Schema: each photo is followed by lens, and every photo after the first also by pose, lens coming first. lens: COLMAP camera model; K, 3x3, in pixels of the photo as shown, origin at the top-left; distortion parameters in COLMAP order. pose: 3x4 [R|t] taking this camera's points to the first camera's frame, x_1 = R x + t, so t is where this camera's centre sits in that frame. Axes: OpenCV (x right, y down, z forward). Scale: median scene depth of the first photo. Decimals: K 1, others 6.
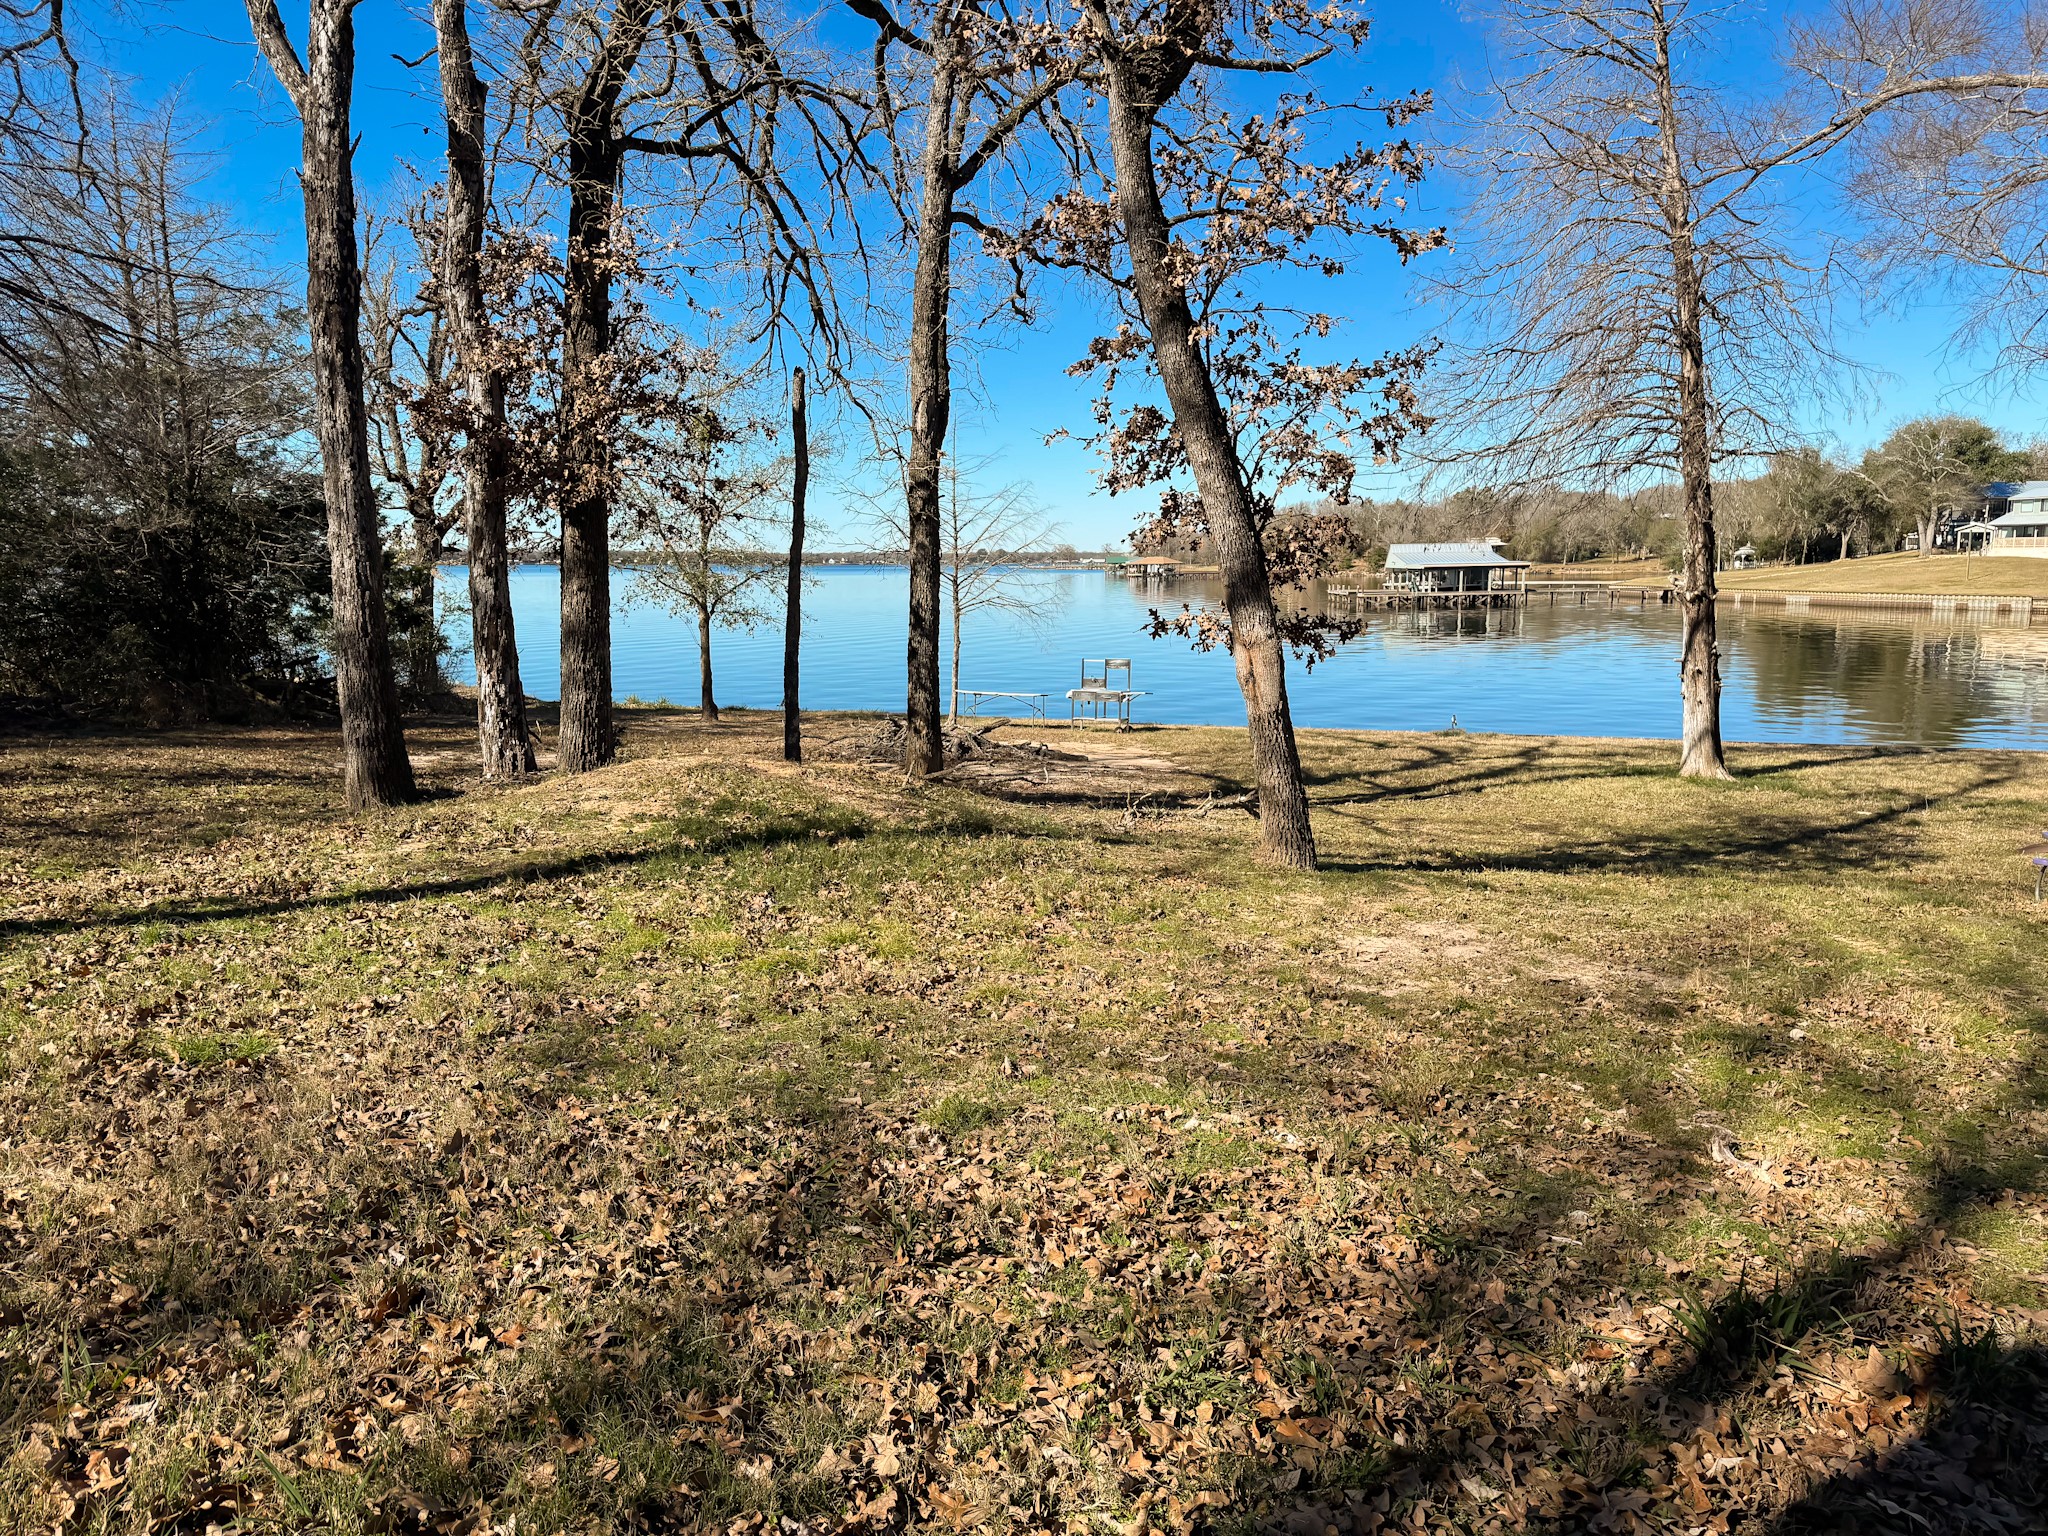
lens RADIAL K [[1414.4, 0, 1025.6], [0, 1414.4, 772.6], [0, 0, 1]] dist [0.028836, -0.036552]
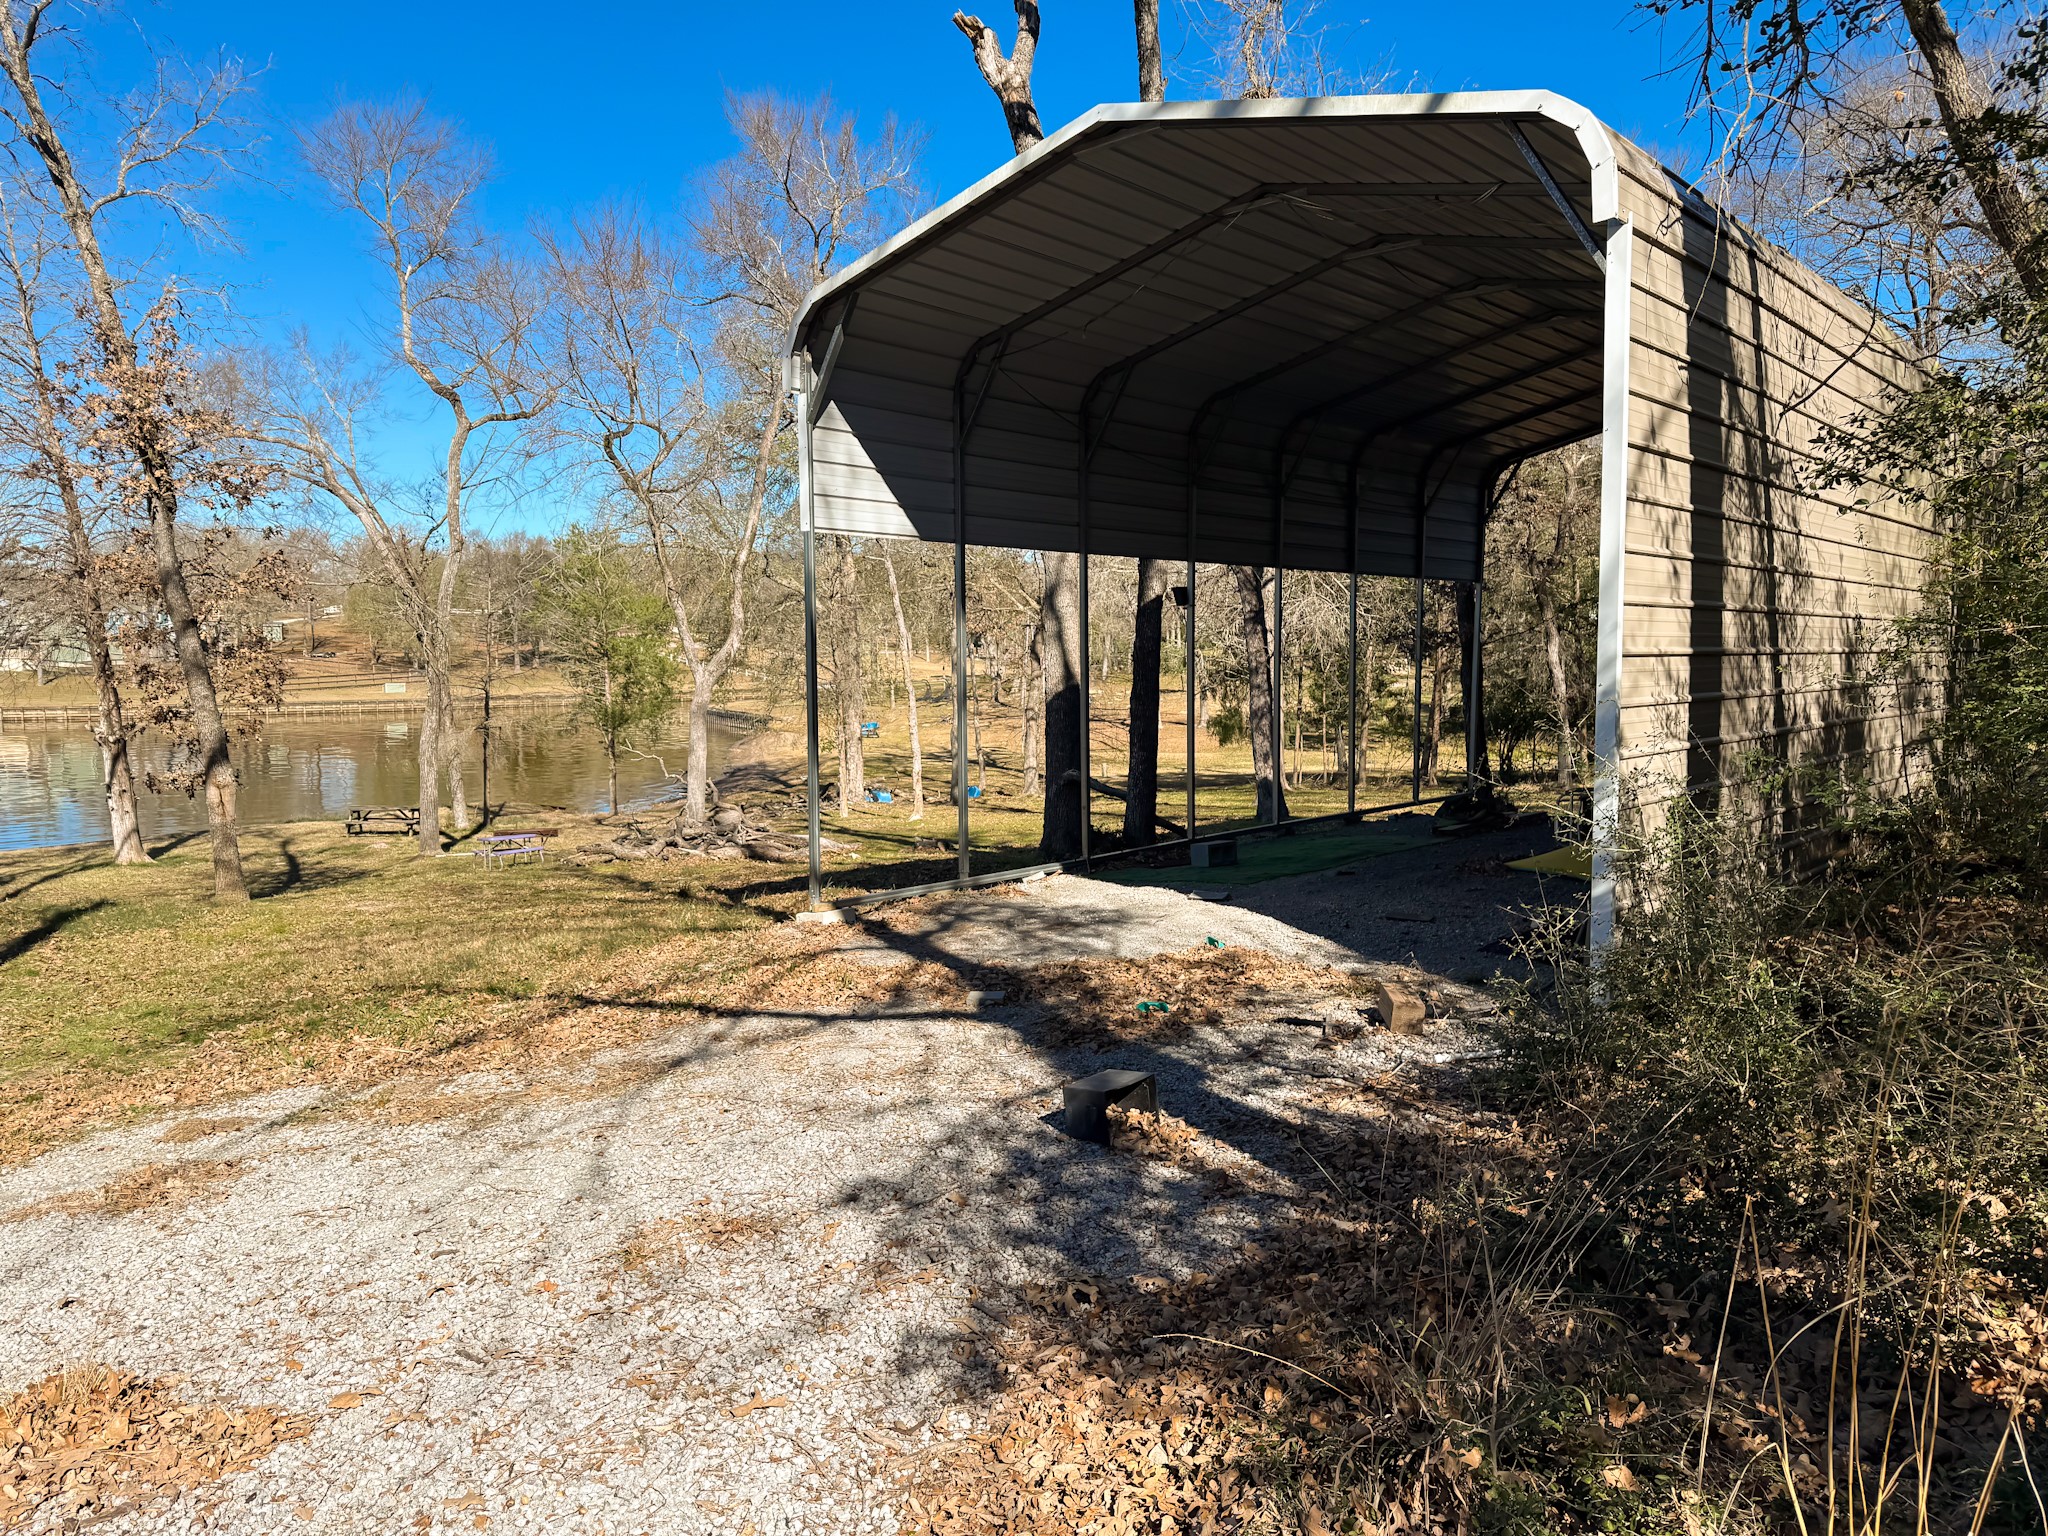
lens RADIAL K [[1425.9, 0, 1014.9], [0, 1425.9, 773.0], [0, 0, 1]] dist [0.011575, -0.011366]
pose [[0.292265, -0.077712, 0.953175, -0.068450], [0.143963, 0.988910, 0.036483, -0.001251], [-0.945439, 0.126559, 0.300212, -0.031404]]
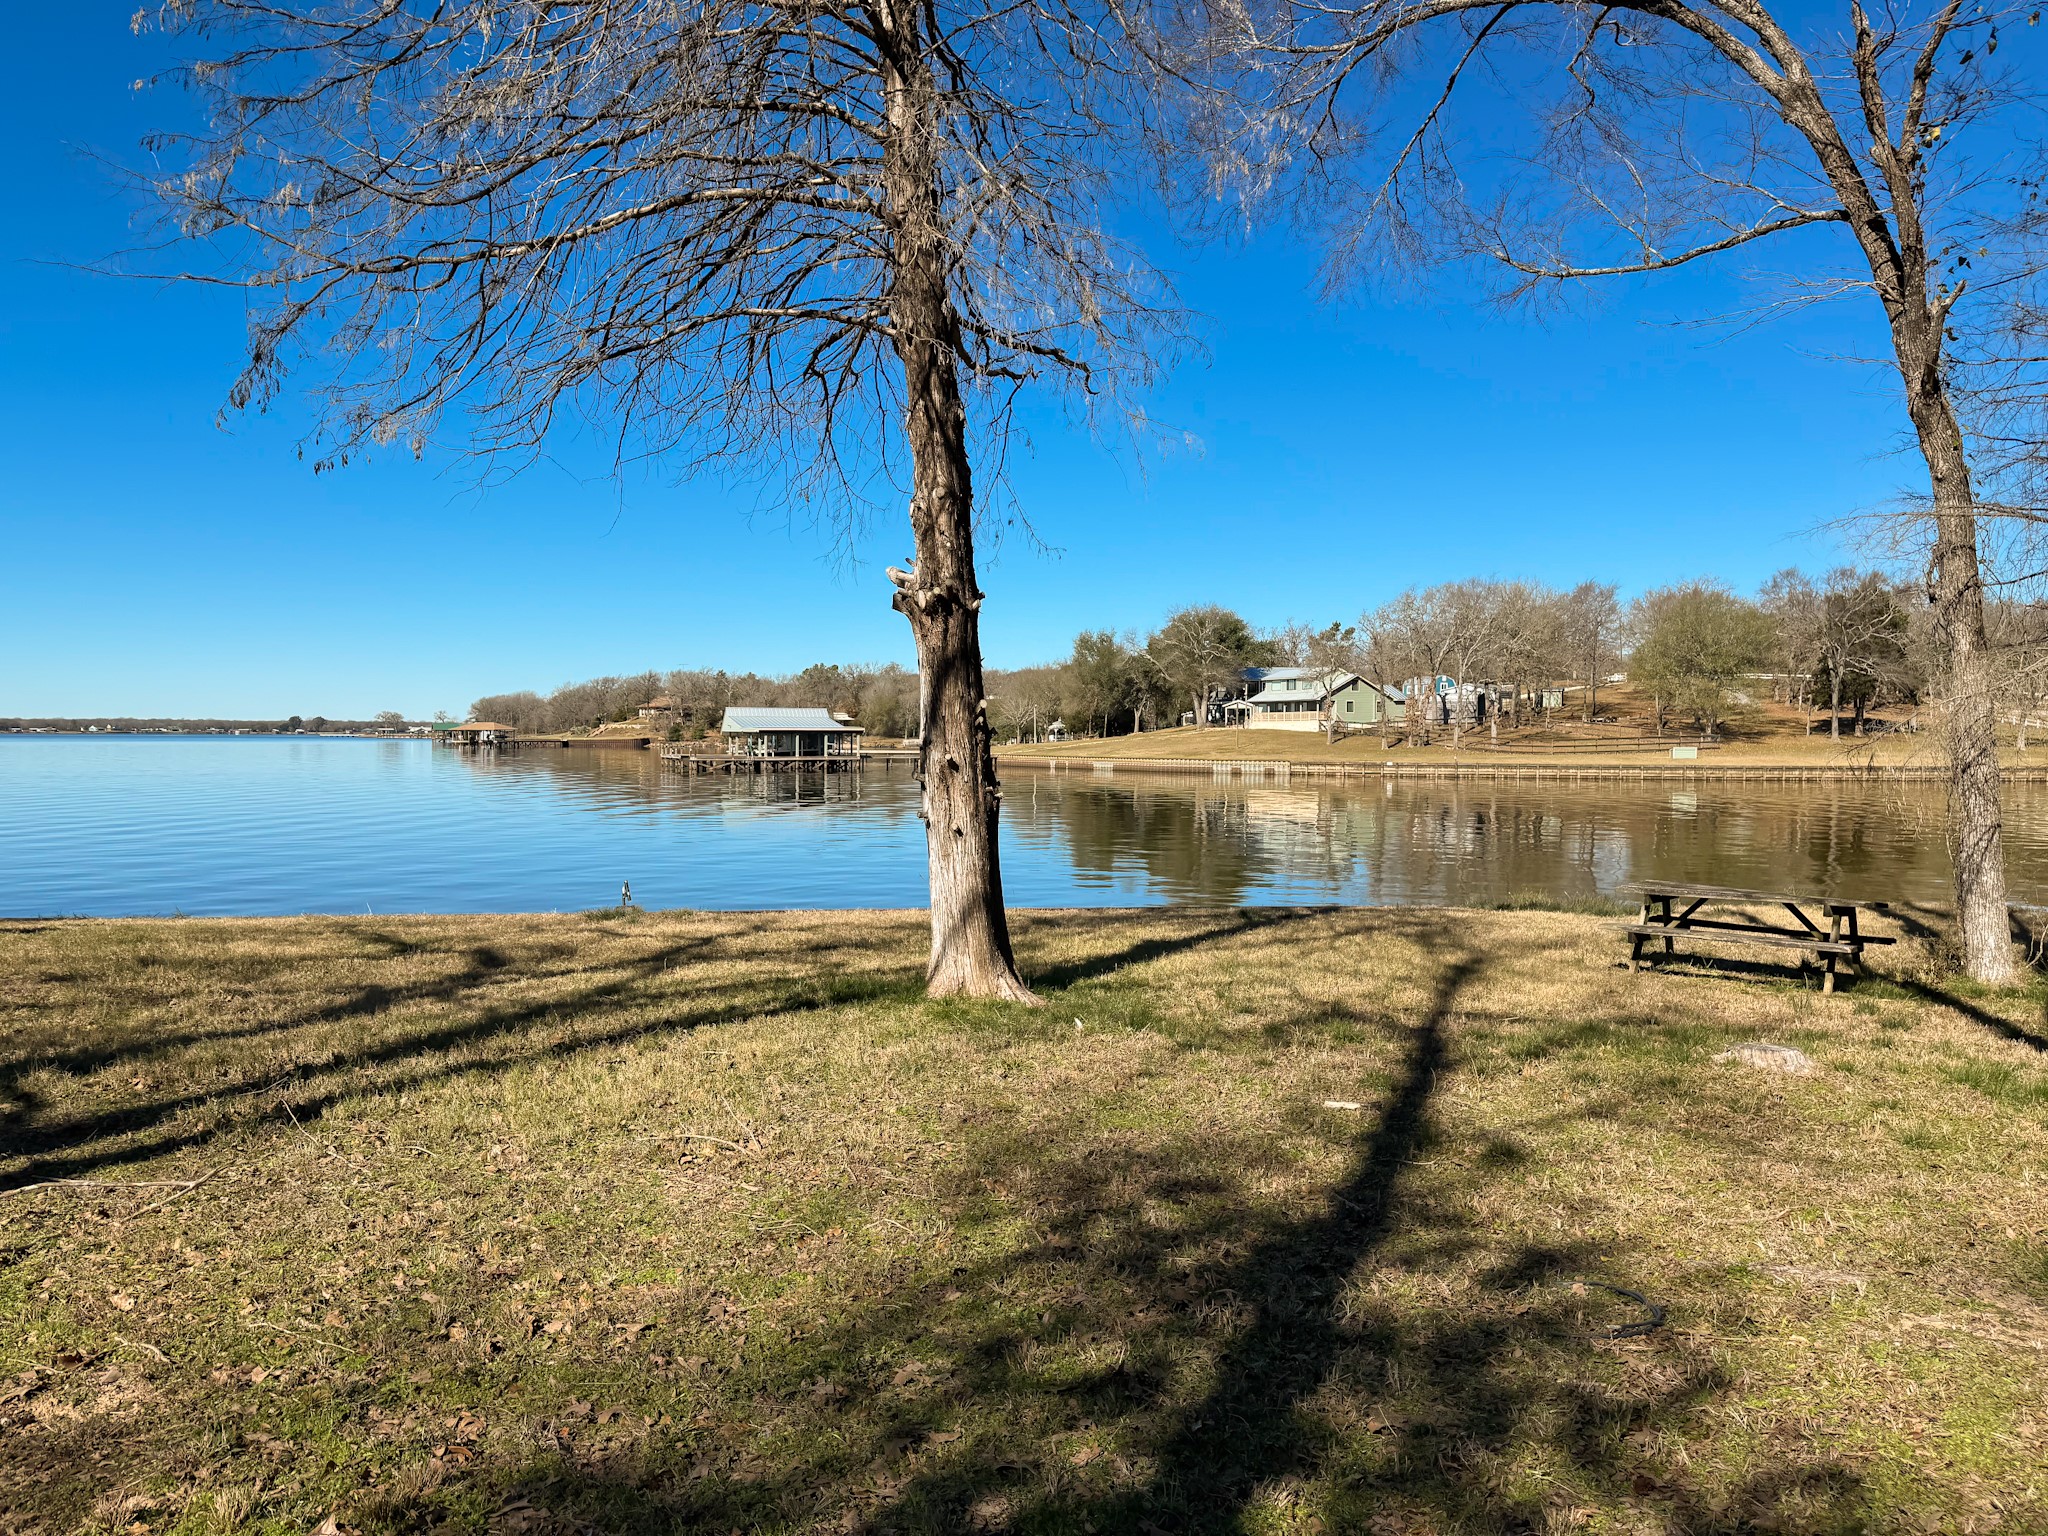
lens RADIAL K [[1425.9, 0, 1014.9], [0, 1425.9, 773.0], [0, 0, 1]] dist [0.011575, -0.011366]
pose [[0.907448, 0.001973, 0.420159, 0.031699], [0.048869, 0.992706, -0.110207, -0.001828], [-0.417312, 0.120540, 0.900733, 0.061363]]
